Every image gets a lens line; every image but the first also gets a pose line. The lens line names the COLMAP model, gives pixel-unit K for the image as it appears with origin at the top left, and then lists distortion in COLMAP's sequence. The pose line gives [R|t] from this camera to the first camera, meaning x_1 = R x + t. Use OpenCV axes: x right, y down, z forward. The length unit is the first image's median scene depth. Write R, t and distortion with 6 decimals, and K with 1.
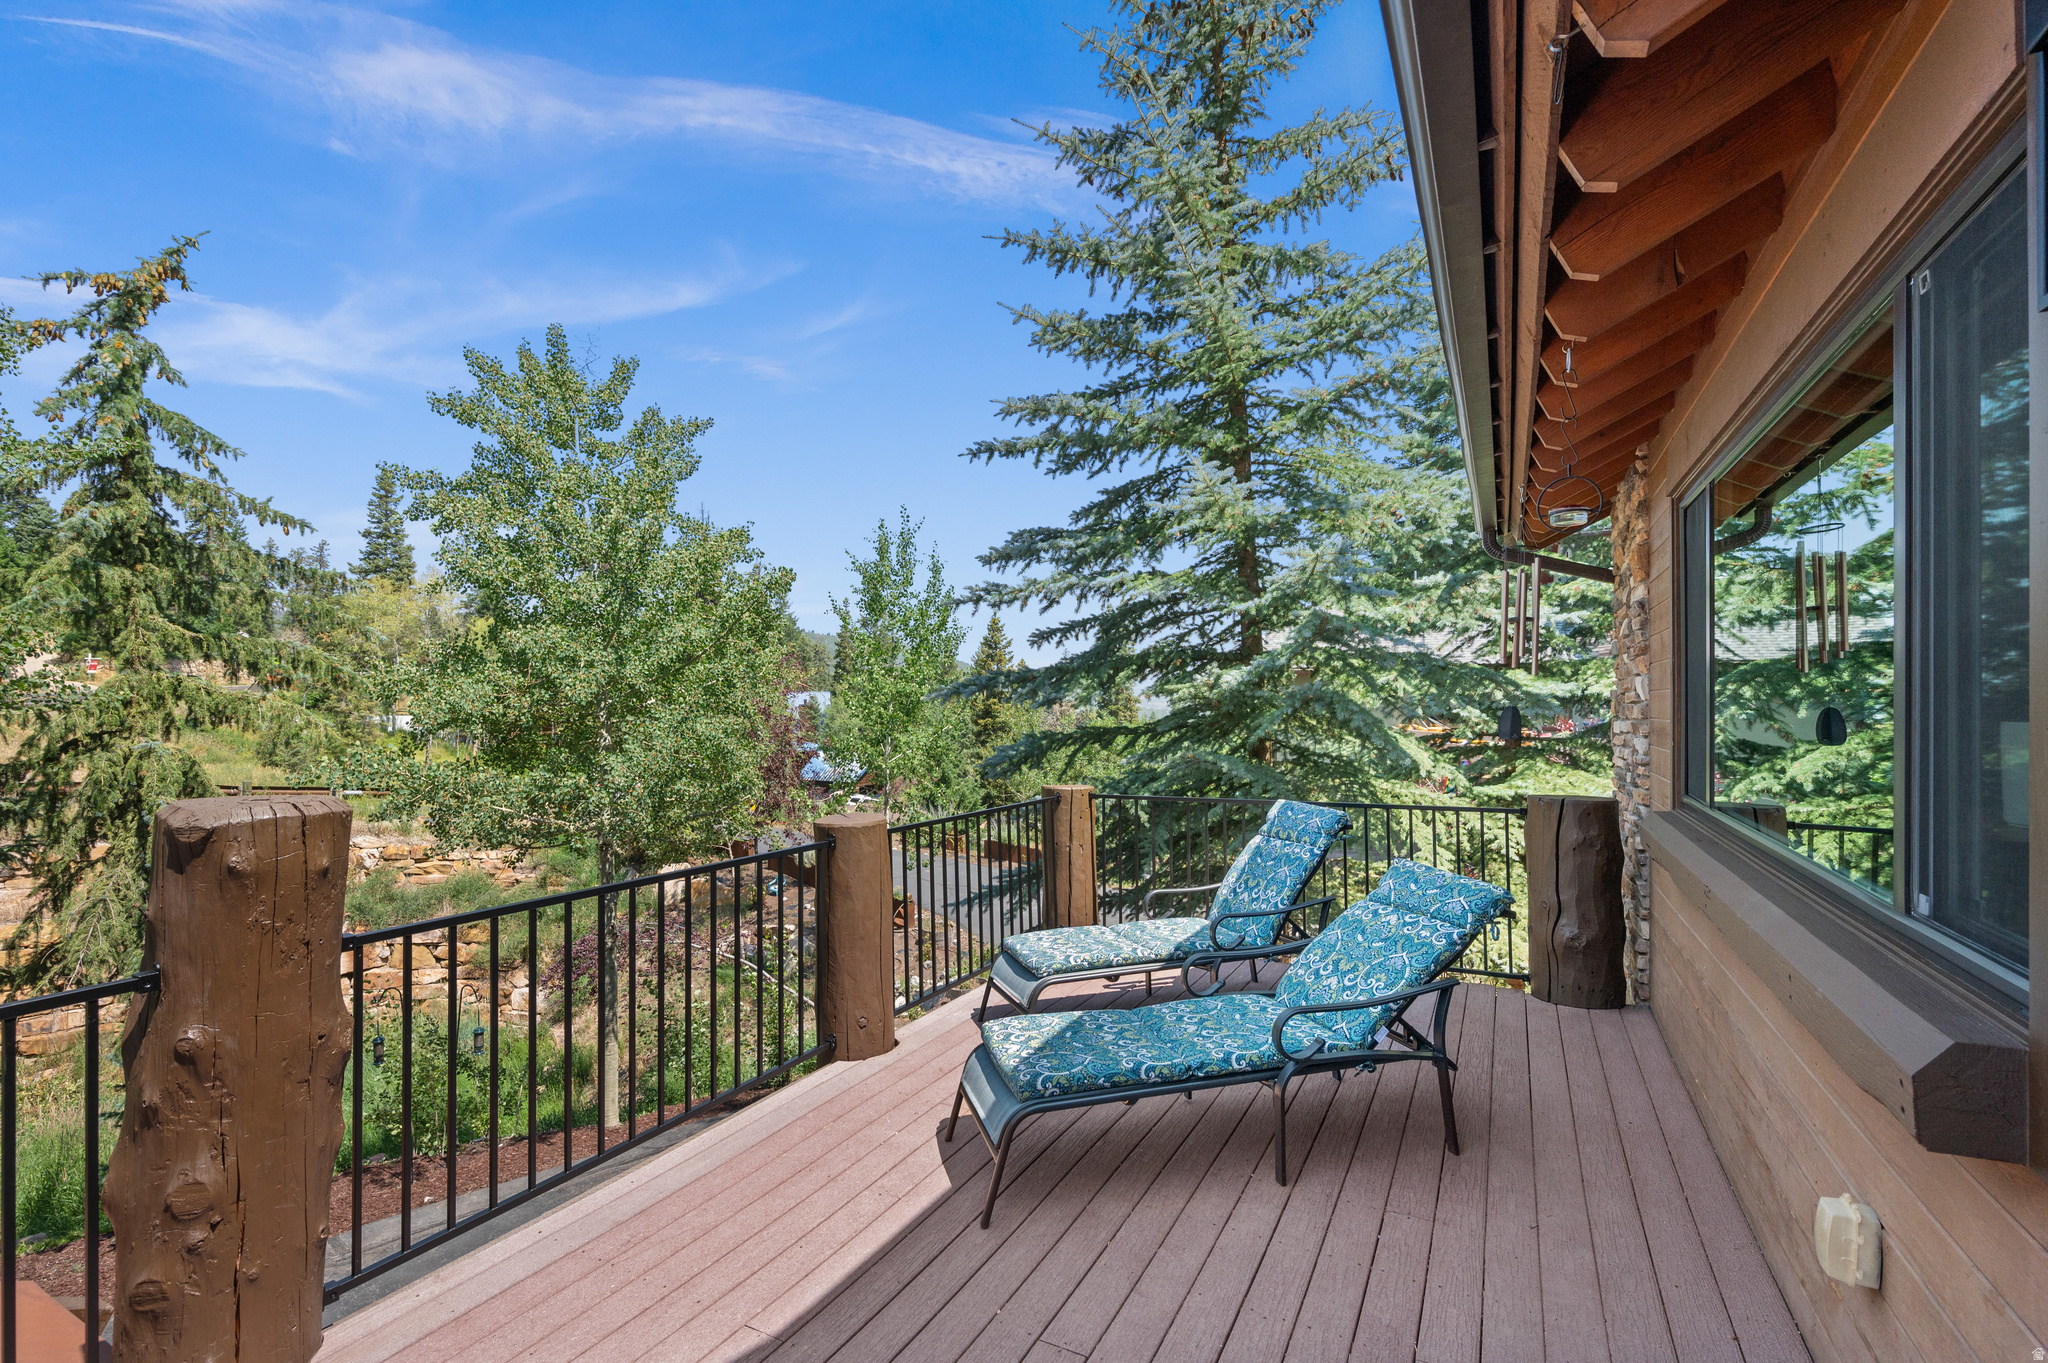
lens RADIAL K [[823.2, 0, 1020.2], [0, 823.2, 733.2], [0, 0, 1]] dist [-0.014419, 0.000011]
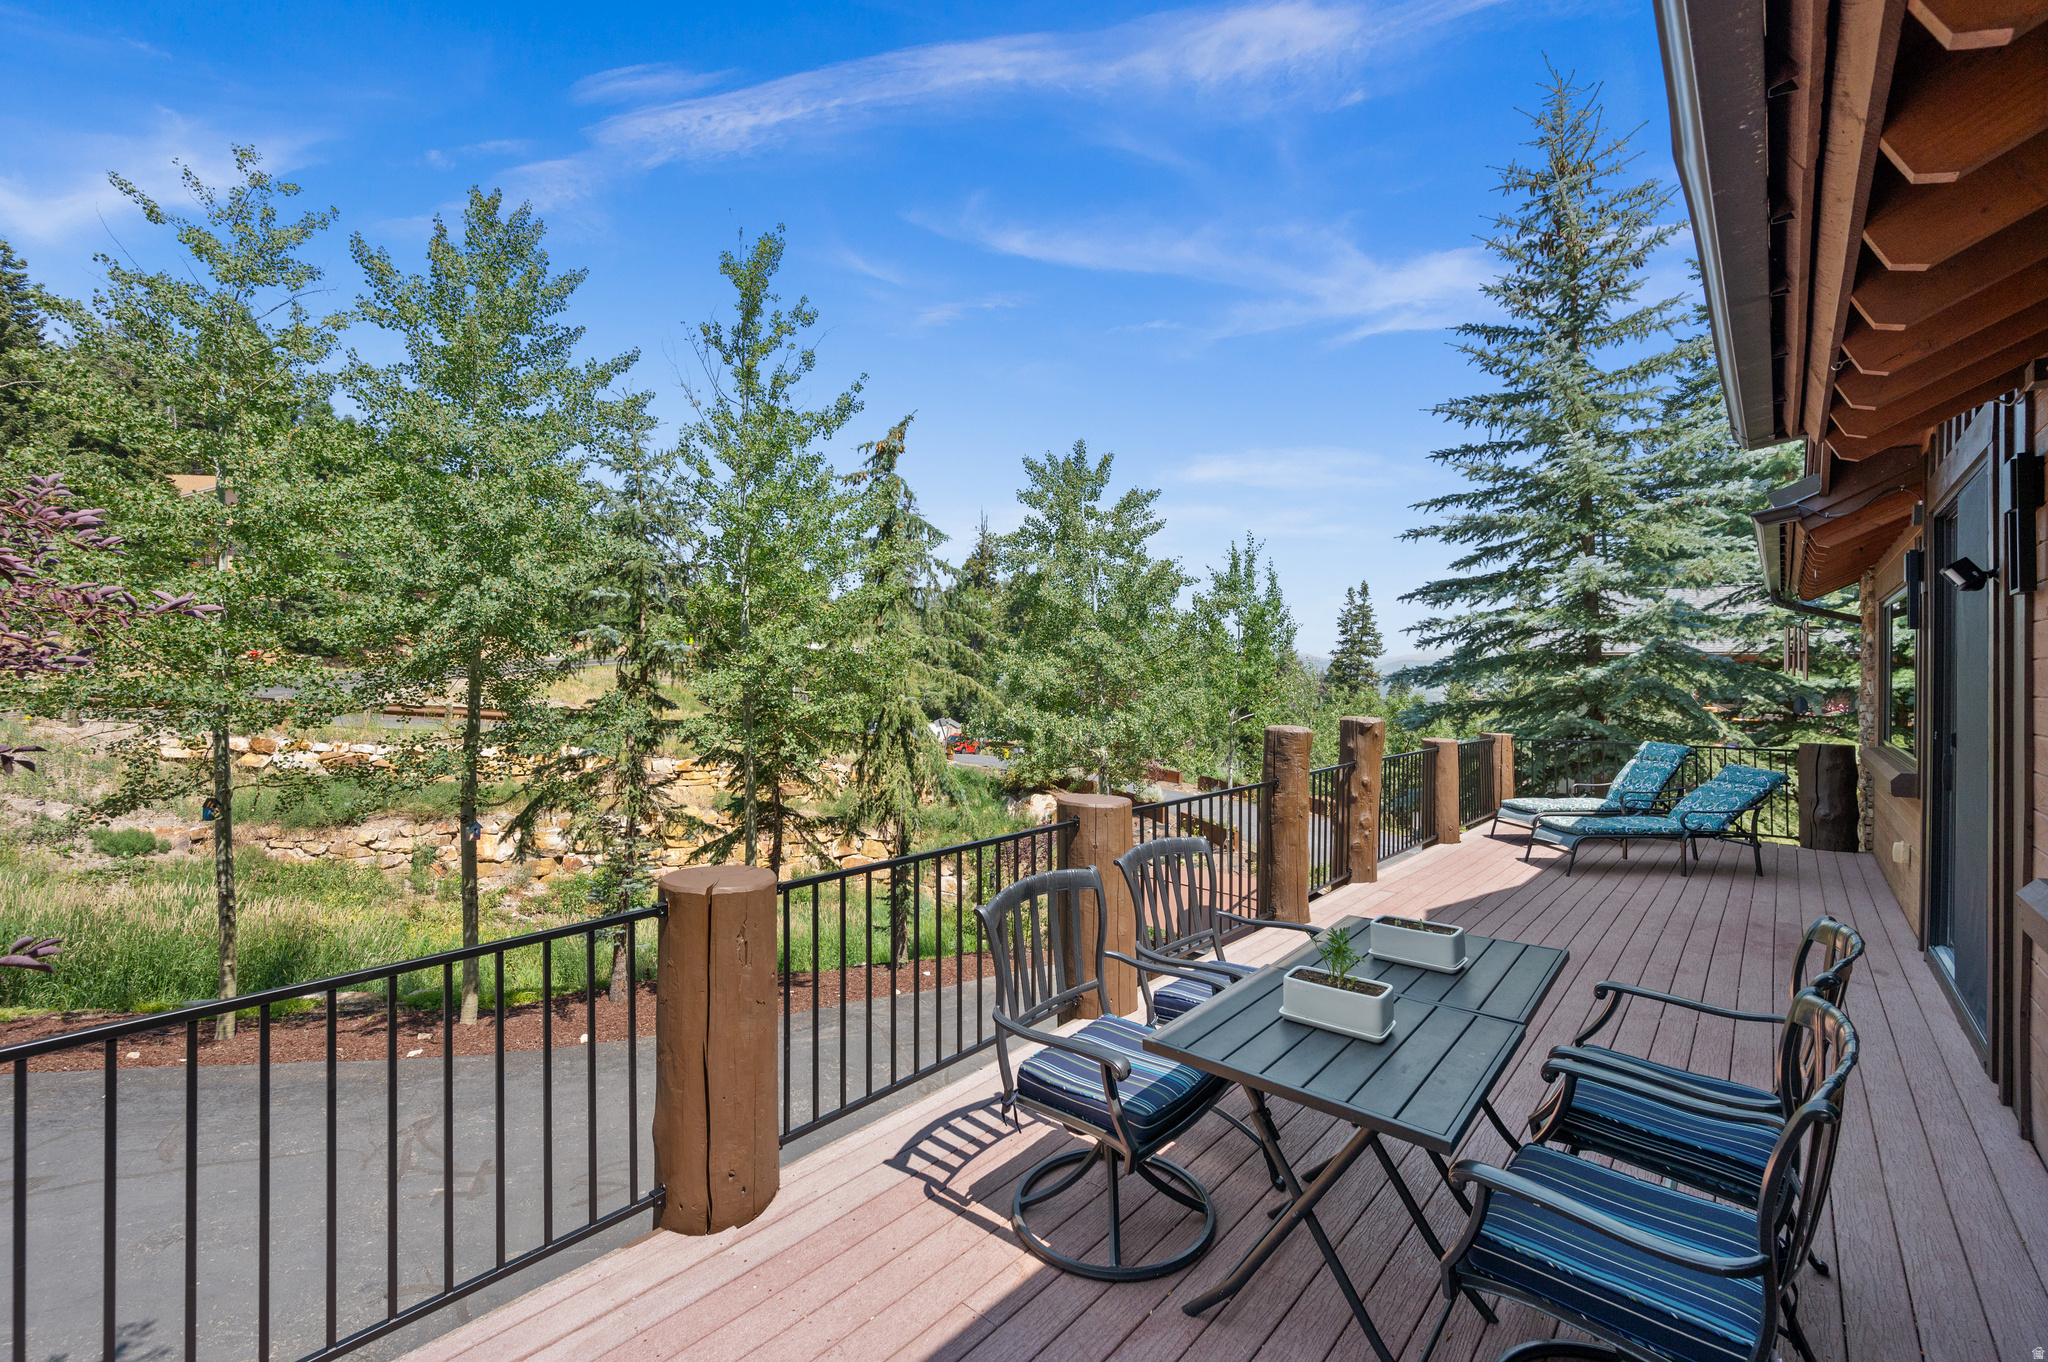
lens RADIAL K [[802.1, 0, 1029.7], [0, 802.1, 690.1], [0, 0, 1]] dist [-0.002110, -0.000108]
pose [[0.975855, 0.019239, -0.217571, -0.513873], [-0.022740, 0.999649, -0.013599, 0.014754], [0.217233, 0.018218, 0.975950, -0.858450]]
